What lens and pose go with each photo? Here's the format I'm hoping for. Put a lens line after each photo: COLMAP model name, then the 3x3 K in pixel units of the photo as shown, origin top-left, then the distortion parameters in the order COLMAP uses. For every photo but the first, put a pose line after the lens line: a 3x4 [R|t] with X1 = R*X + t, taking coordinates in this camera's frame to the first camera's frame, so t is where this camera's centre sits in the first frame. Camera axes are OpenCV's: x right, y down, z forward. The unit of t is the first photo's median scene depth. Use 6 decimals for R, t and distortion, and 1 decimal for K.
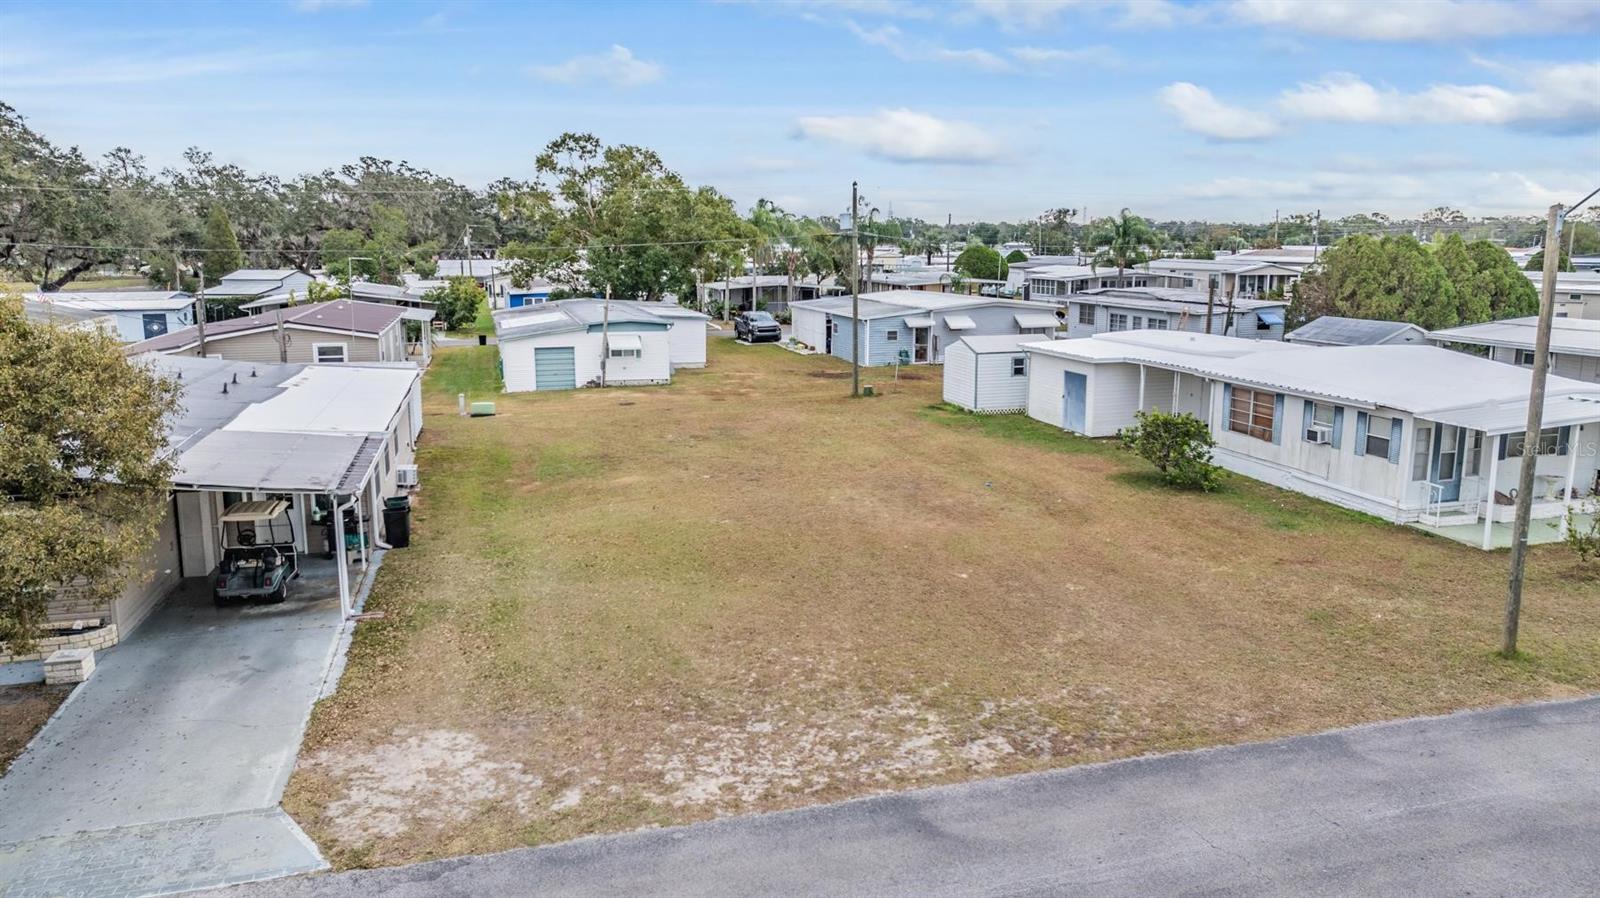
lens RADIAL K [[1122.4, 0, 800.0], [0, 1122.4, 449.0], [0, 0, 1]] dist [-0.029558, 0.019519]
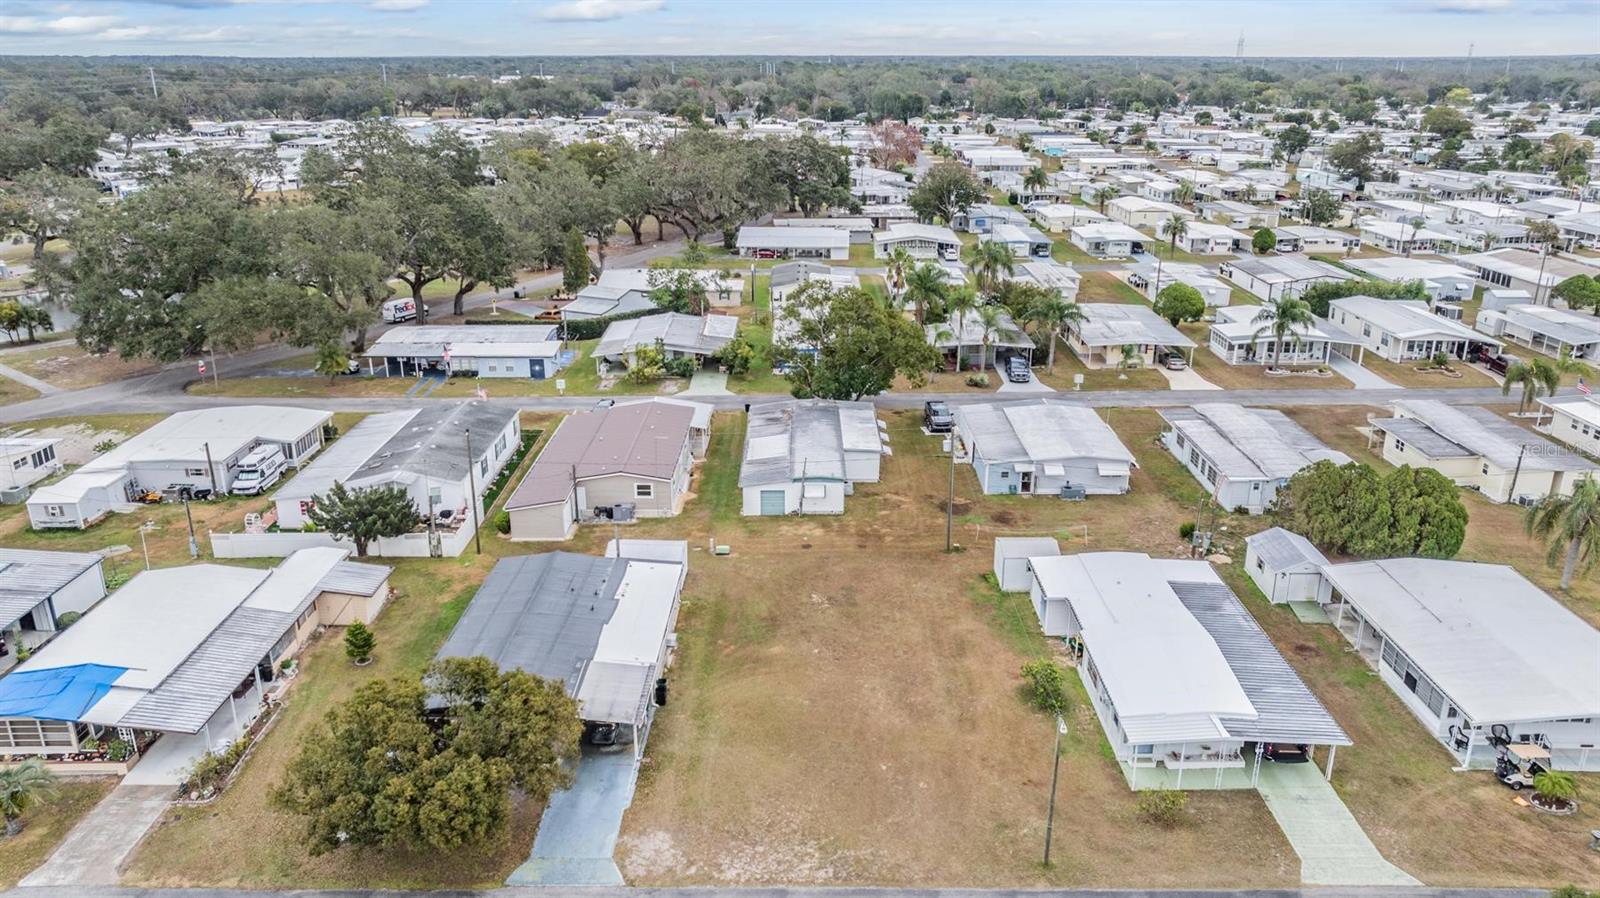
lens RADIAL K [[1135.2, 0, 800.0], [0, 1135.2, 449.0], [0, 0, 1]] dist [-0.020779, 0.001058]
pose [[0.961147, 0.090229, -0.260875, 0.705953], [-0.050432, 0.986561, 0.155417, -1.189819], [0.271393, -0.136222, 0.952780, -1.592351]]
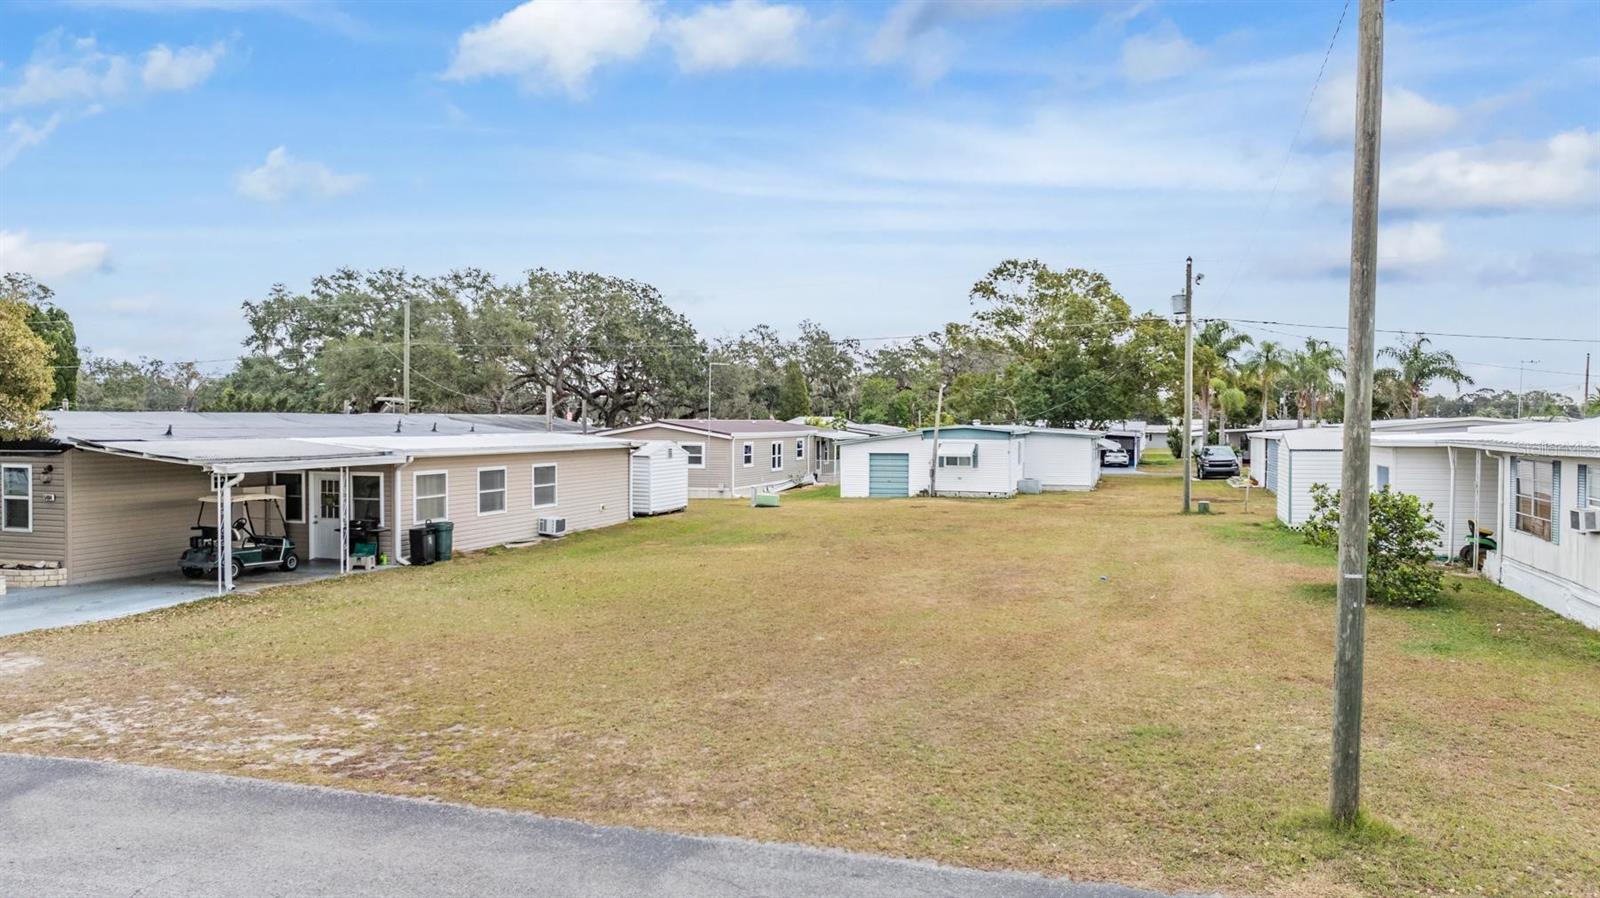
lens RADIAL K [[1122.4, 0, 800.0], [0, 1122.4, 449.0], [0, 0, 1]] dist [-0.029558, 0.019519]
pose [[0.836204, 0.015291, -0.548205, 0.718819], [-0.103816, 0.985951, -0.130855, 0.116144], [0.538502, 0.166334, 0.826044, 0.469130]]
